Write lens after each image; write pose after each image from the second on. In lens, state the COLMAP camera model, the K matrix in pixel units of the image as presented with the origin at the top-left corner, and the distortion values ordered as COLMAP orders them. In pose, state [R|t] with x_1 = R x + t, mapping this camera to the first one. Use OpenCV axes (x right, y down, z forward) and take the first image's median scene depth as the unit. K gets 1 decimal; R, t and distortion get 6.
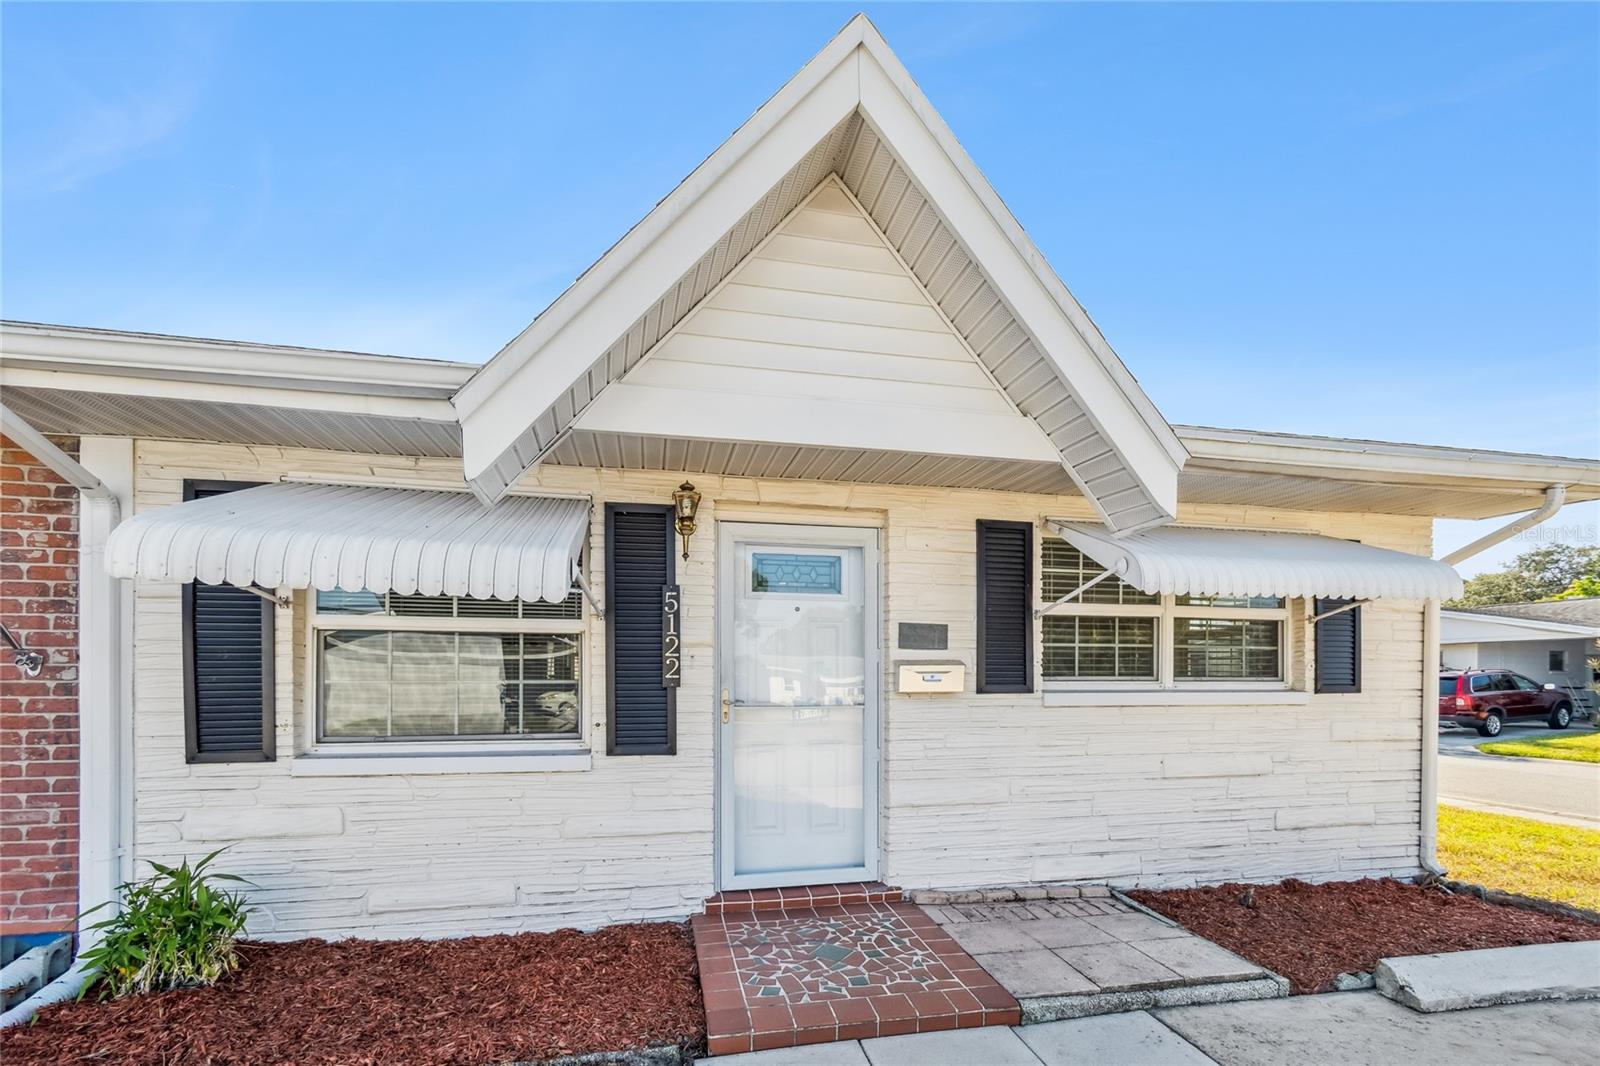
lens RADIAL K [[687.1, 0, 800.5], [0, 687.1, 665.5], [0, 0, 1]] dist [0.004607, 0.000237]
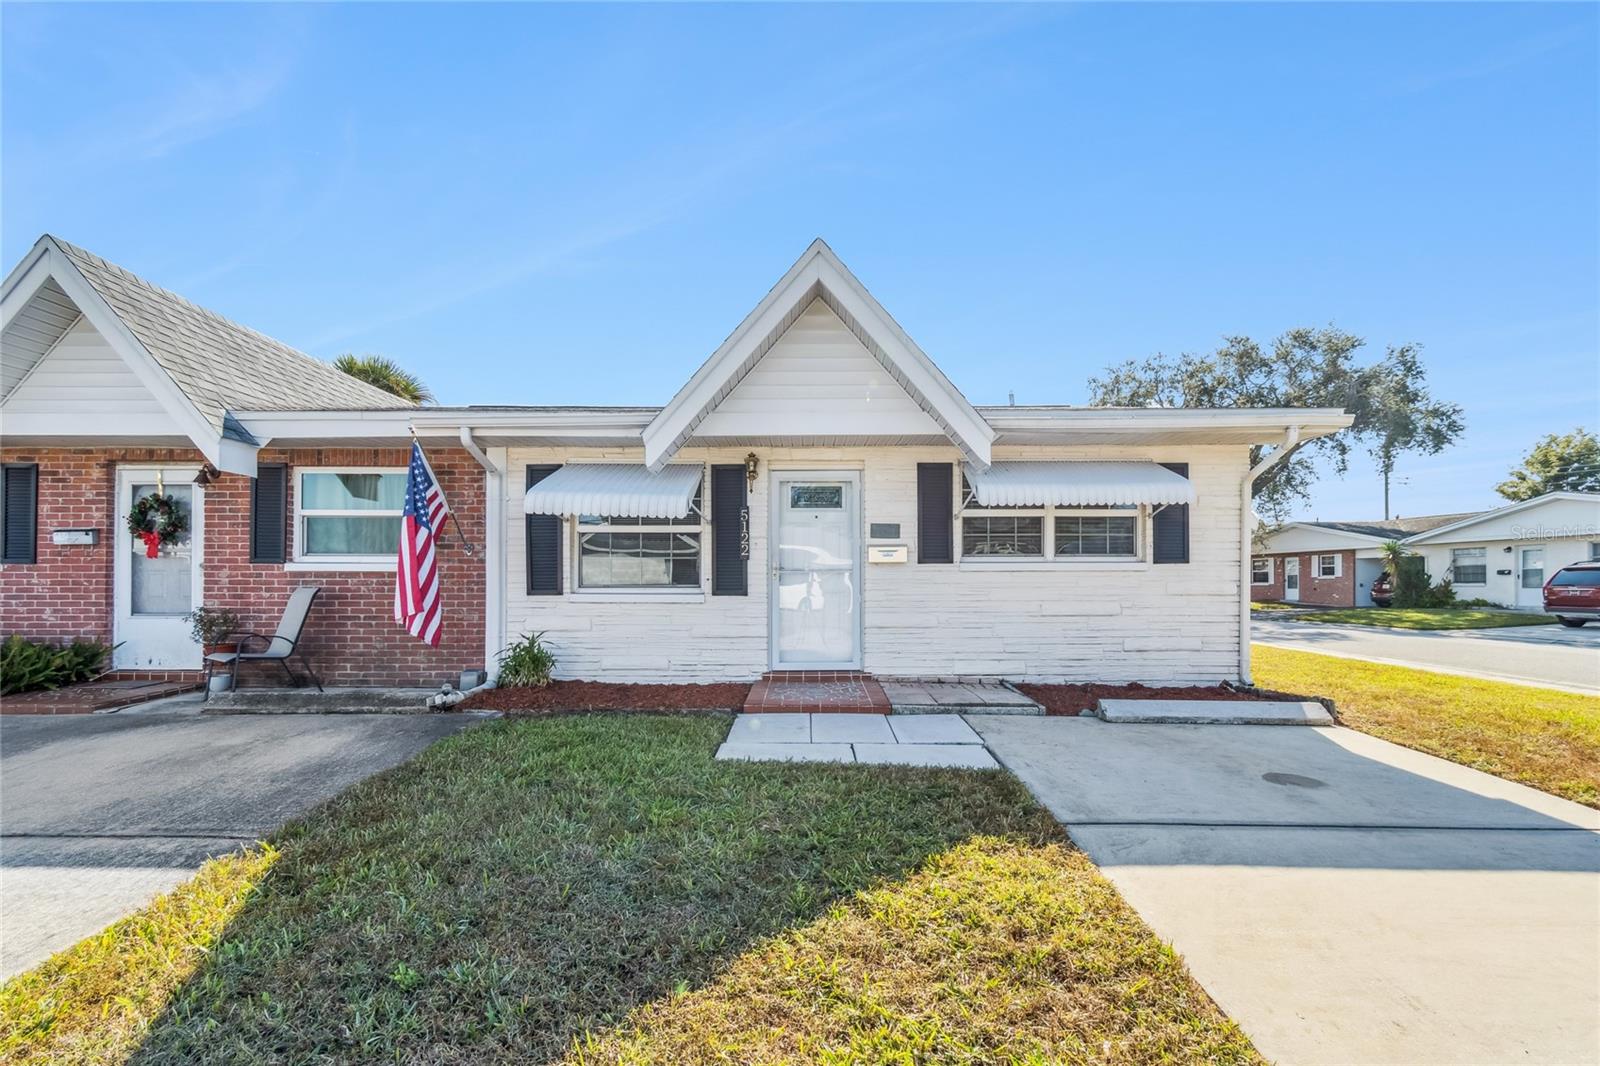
lens RADIAL K [[723.2, 0, 799.4], [0, 723.2, 544.9], [0, 0, 1]] dist [-0.001884, -0.000486]
pose [[0.973049, -0.013873, -0.230182, 0.417852], [0.005611, 0.999318, -0.036508, 0.063679], [0.230531, 0.034232, 0.972463, -0.906213]]
